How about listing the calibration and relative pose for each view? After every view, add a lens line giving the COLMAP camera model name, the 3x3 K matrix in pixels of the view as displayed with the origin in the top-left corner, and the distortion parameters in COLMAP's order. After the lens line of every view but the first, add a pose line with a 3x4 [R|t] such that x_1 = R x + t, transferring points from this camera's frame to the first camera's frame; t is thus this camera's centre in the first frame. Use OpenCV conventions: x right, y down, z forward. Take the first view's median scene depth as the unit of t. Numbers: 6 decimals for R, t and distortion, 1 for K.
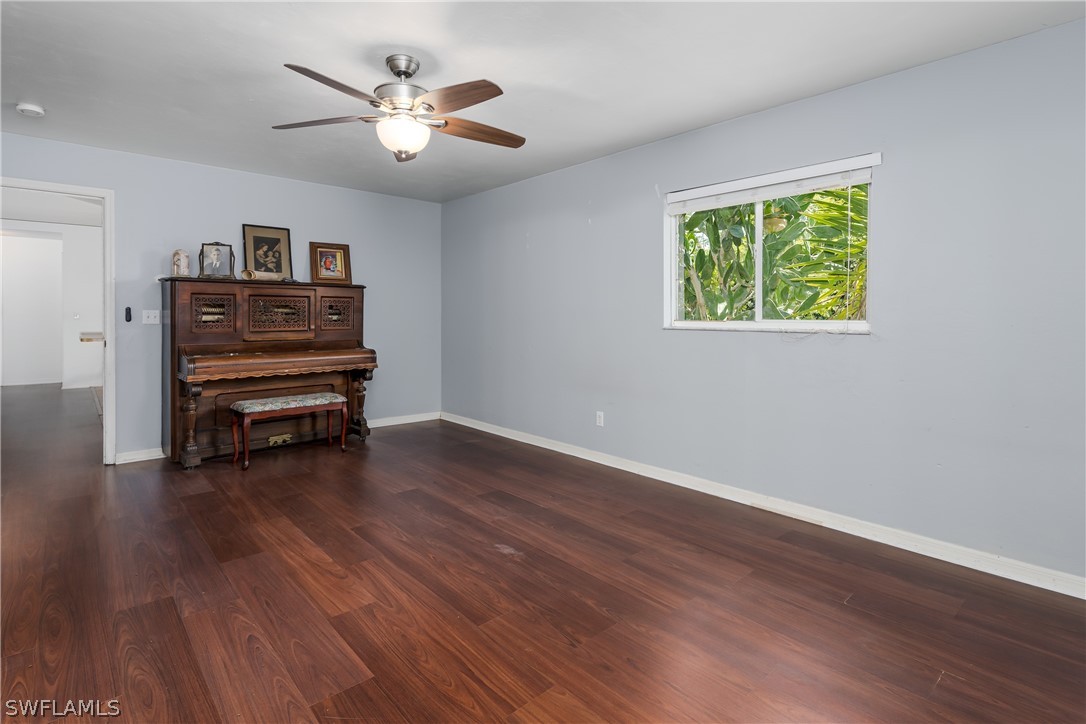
lens RADIAL K [[533.2, 0, 541.4], [0, 533.2, 328.4], [0, 0, 1]] dist [-0.001326, -0.000100]
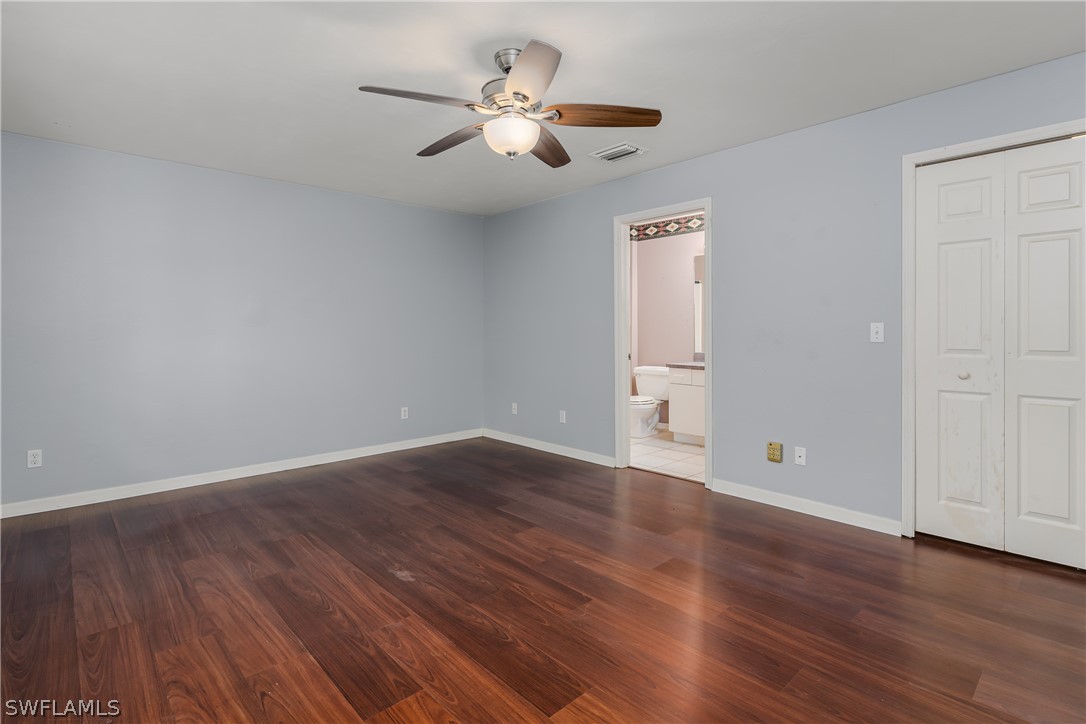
lens RADIAL K [[533.2, 0, 541.4], [0, 533.2, 328.4], [0, 0, 1]] dist [-0.001326, -0.000100]
pose [[-0.999912, -0.001057, -0.013219, -0.299486], [-0.001329, 0.999787, 0.020605, -0.045747], [0.013194, 0.020621, -0.999700, 1.953570]]
